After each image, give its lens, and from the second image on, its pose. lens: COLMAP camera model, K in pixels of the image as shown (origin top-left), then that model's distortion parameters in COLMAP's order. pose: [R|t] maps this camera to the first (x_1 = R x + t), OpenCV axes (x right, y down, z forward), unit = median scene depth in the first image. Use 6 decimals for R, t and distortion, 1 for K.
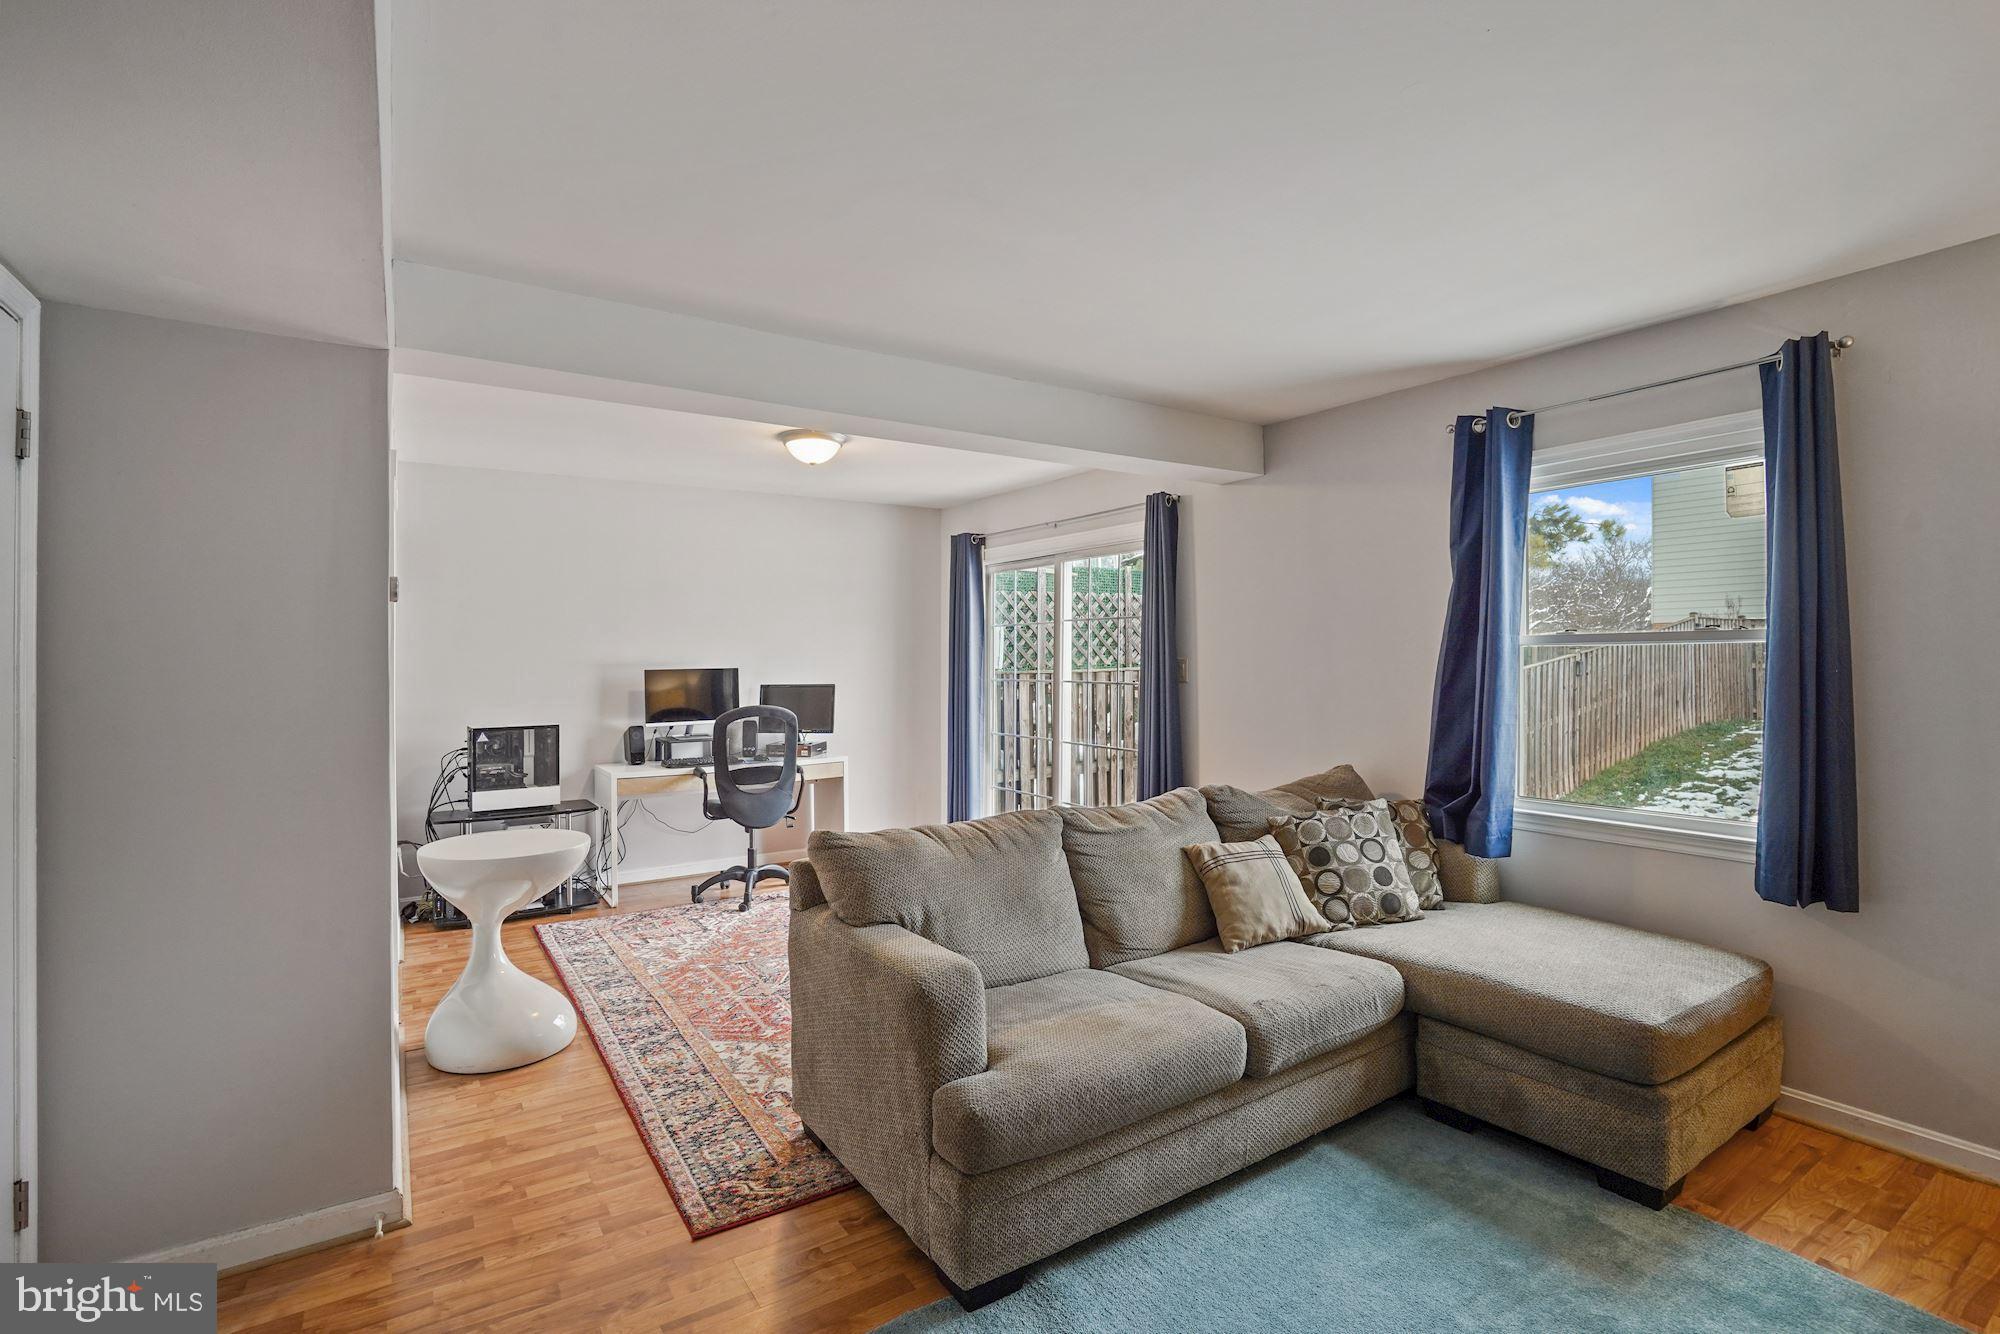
lens RADIAL K [[931.0, 0, 1003.6], [0, 931.0, 659.7], [0, 0, 1]] dist [-0.059661, 0.038749]
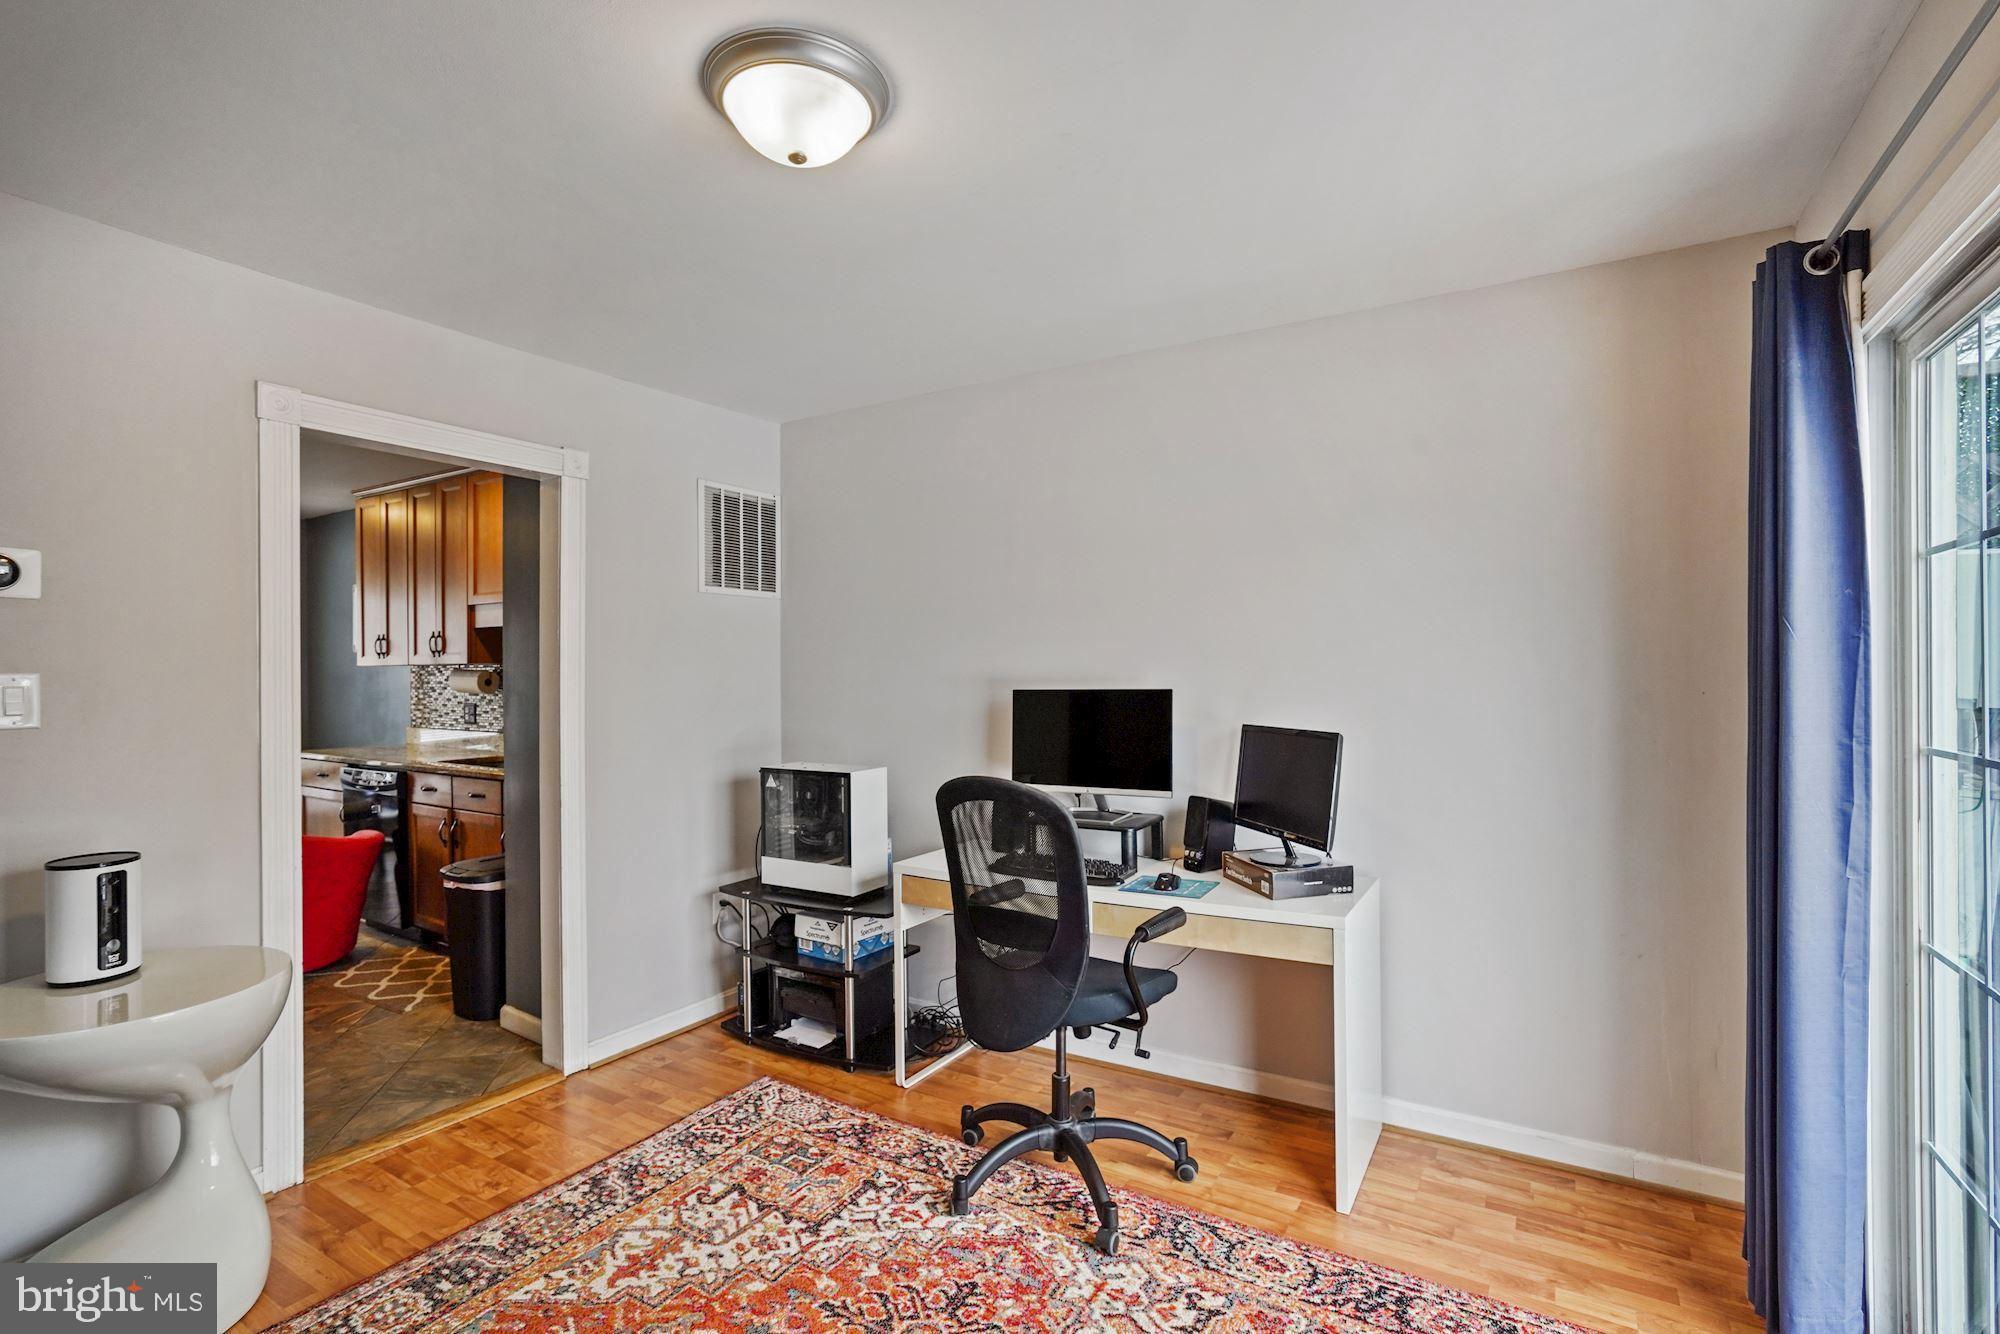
lens RADIAL K [[906.2, 0, 1002.3], [0, 906.2, 682.8], [0, 0, 1]] dist [-0.018596, 0.001042]
pose [[0.427294, 0.010085, -0.904056, 0.135387], [-0.003010, 0.999948, 0.009732, 0.000666], [0.904108, -0.001437, 0.427302, 0.821531]]
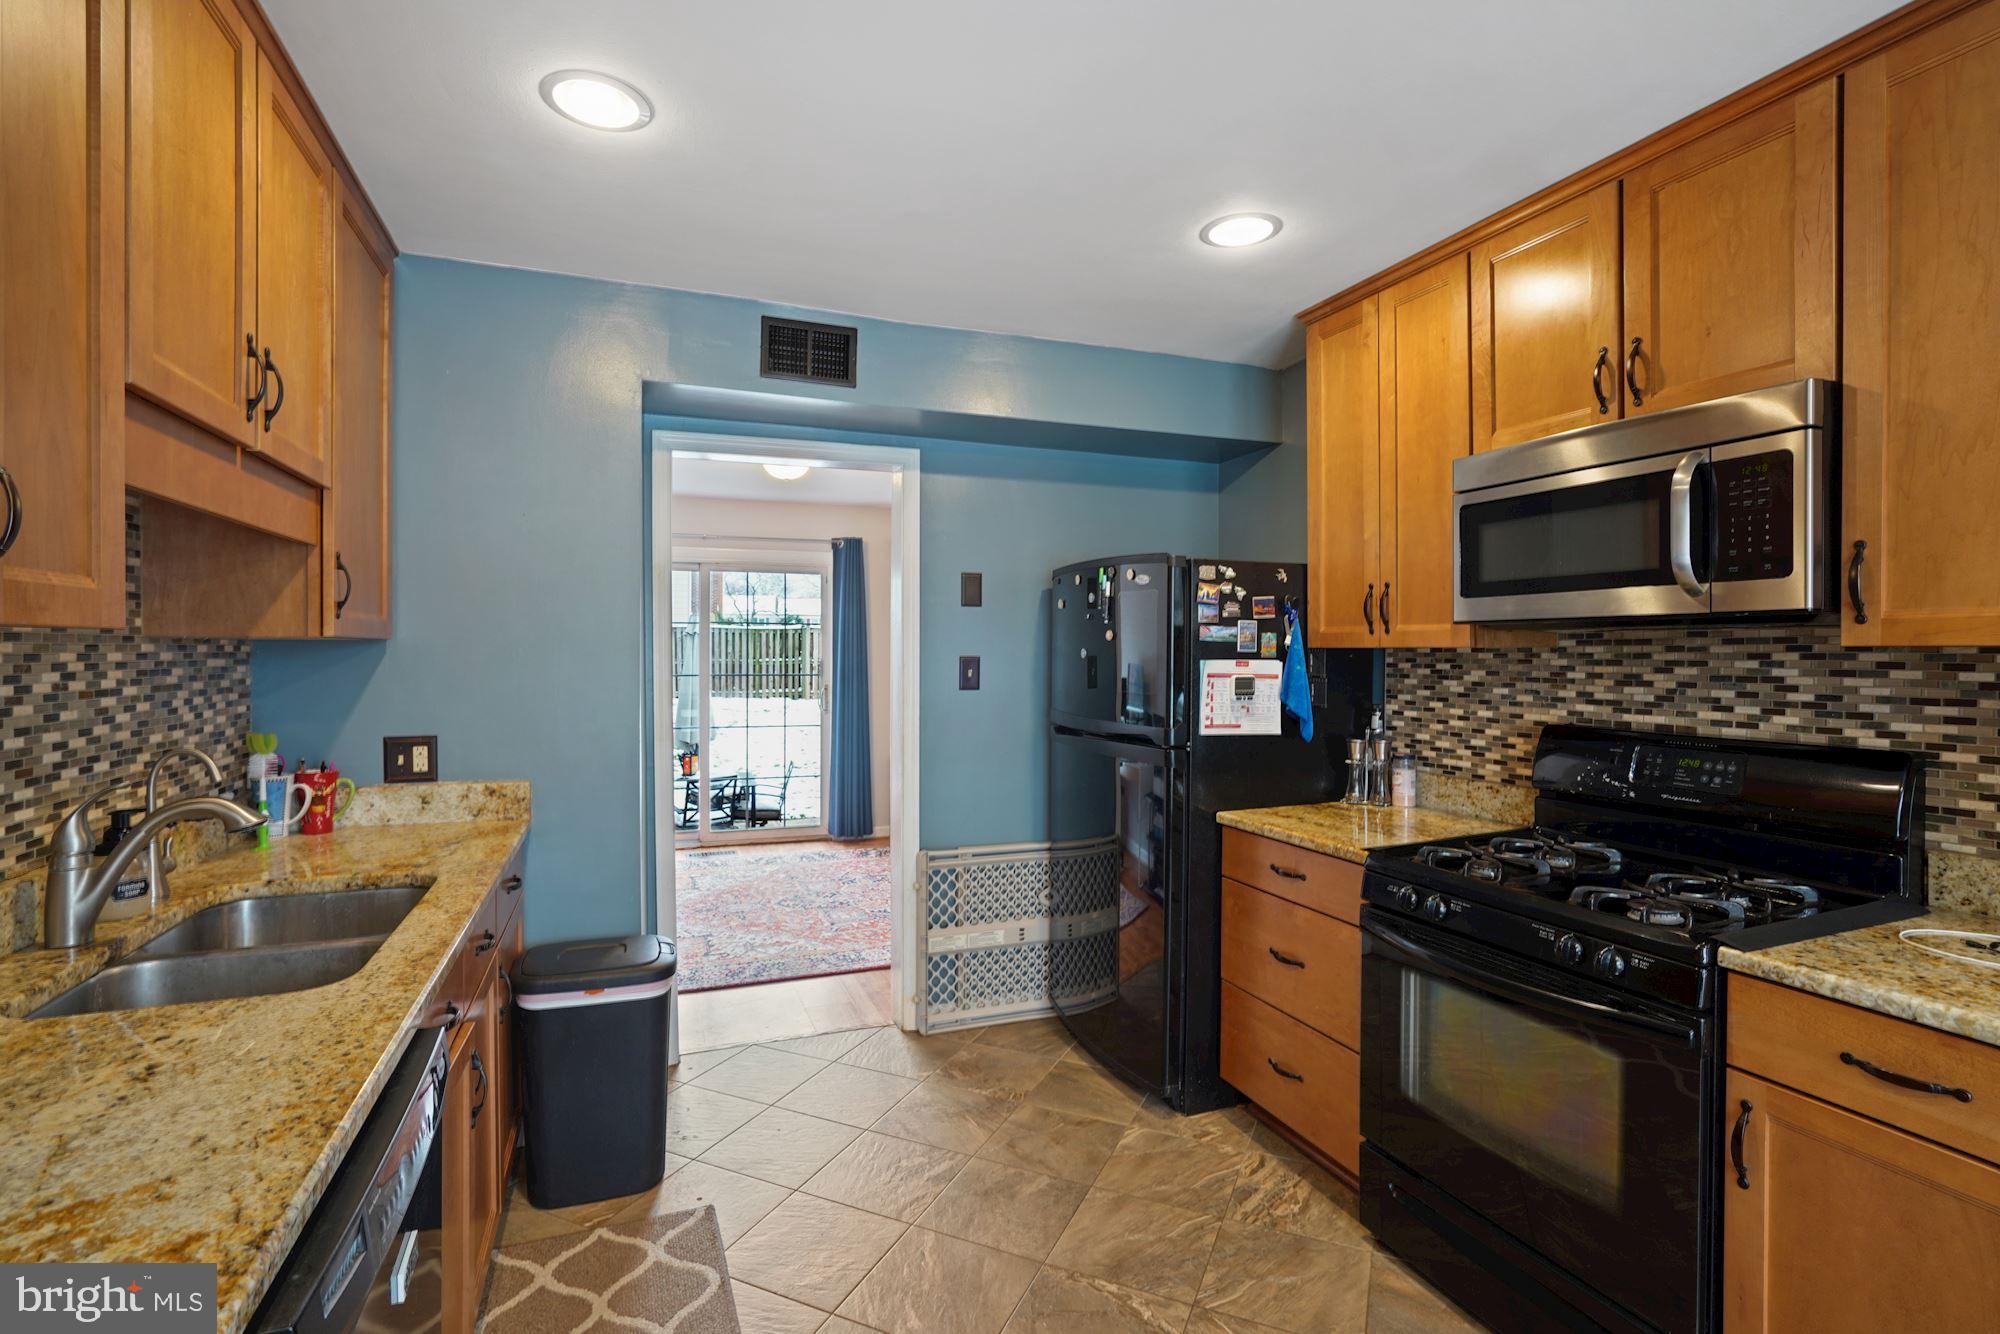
lens RADIAL K [[931.0, 0, 1003.6], [0, 931.0, 659.7], [0, 0, 1]] dist [-0.059661, 0.038749]
pose [[0.200427, 0.000328, 0.979709, -1.109694], [0.000158, 1.000000, -0.000367, 0.006556], [-0.979709, 0.000229, 0.200427, 0.469077]]
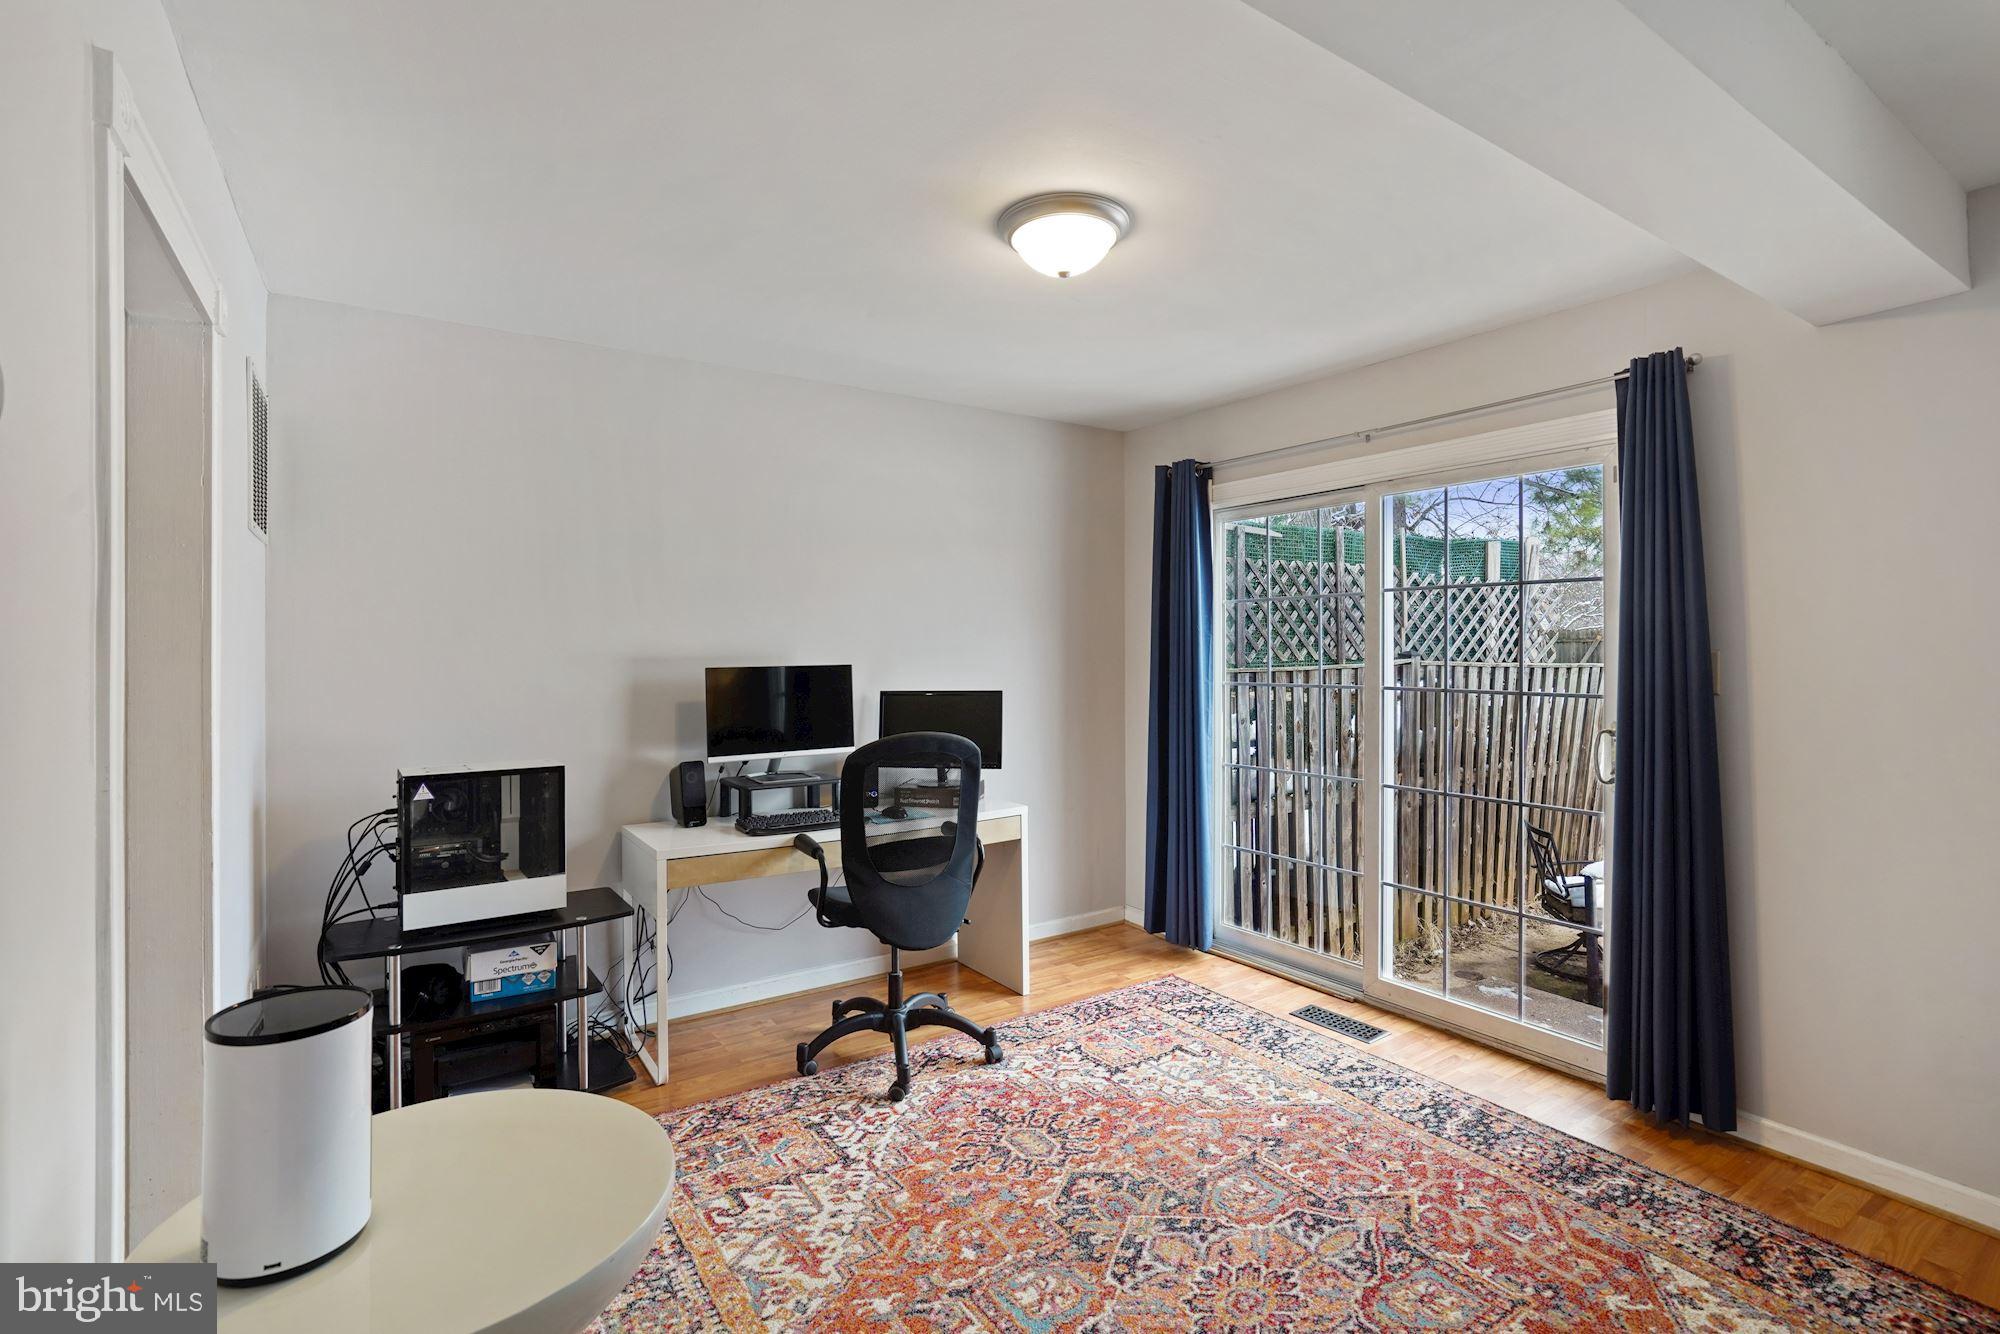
lens RADIAL K [[931.0, 0, 1003.6], [0, 931.0, 659.7], [0, 0, 1]] dist [-0.059661, 0.038749]
pose [[0.999959, 0.004992, 0.007512, -0.220665], [-0.005042, 0.999965, 0.006623, 0.001232], [-0.007479, -0.006660, 0.999950, 0.439136]]
